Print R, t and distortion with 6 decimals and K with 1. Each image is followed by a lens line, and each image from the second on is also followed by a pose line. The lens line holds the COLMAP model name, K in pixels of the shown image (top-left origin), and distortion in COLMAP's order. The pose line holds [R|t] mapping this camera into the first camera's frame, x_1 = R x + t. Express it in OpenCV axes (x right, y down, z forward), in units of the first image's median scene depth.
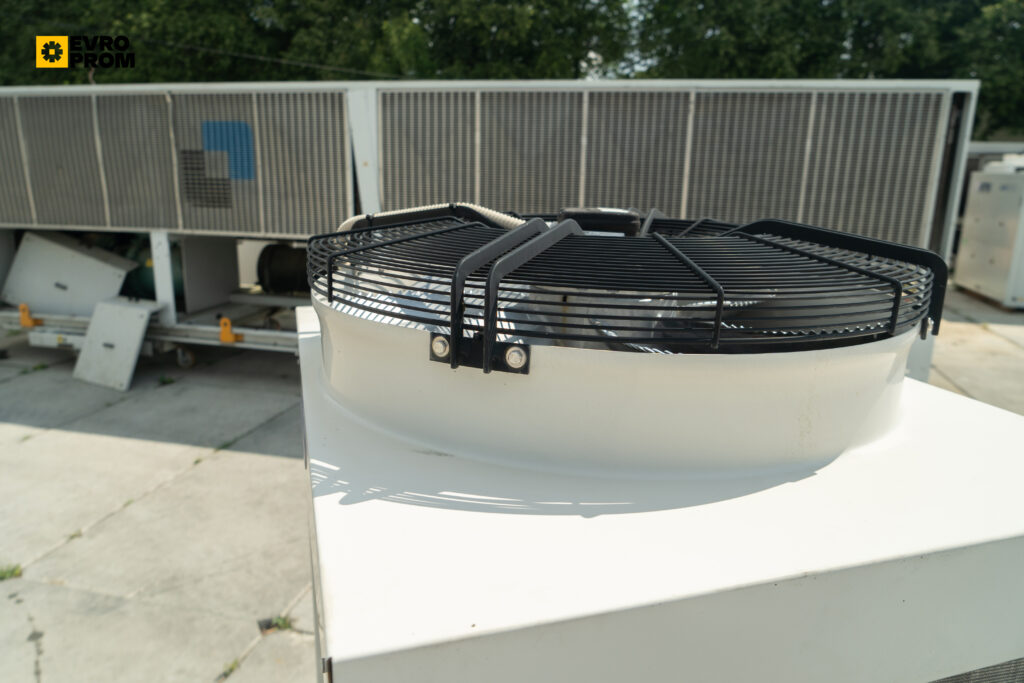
lens RADIAL K [[694.4, 0, 515.1], [0, 694.4, 336.7], [0, 0, 1]] dist [-0.027453, 0.013889]
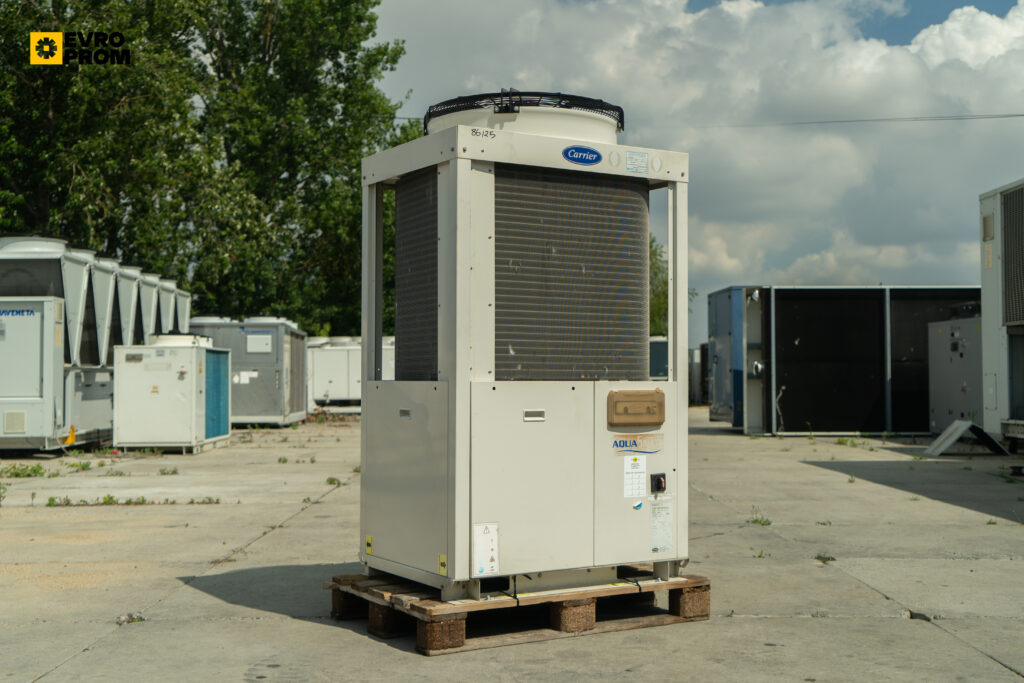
lens RADIAL K [[1233.5, 0, 511.3], [0, 1233.5, 346.5], [0, 0, 1]] dist [0.026530, 0.000000]
pose [[0.238023, -0.046259, -0.970157, 0.698787], [-0.216806, 0.971131, -0.099497, 0.184526], [0.946752, 0.234019, 0.221123, 0.002764]]
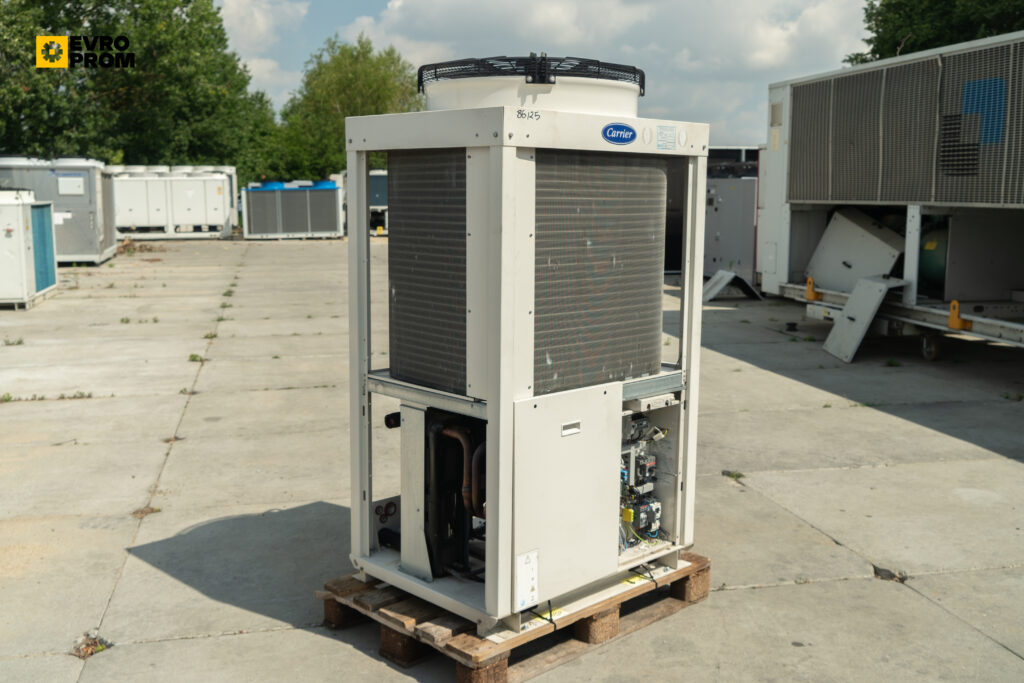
lens RADIAL K [[1033.1, 0, 511.9], [0, 1033.1, 339.7], [0, 0, 1]] dist [0.007123, 0.000000]
pose [[0.447337, 0.110745, -0.887483, 0.495088], [-0.201885, 0.979196, 0.020429, 0.107257], [0.871282, 0.170031, 0.460388, -0.093298]]
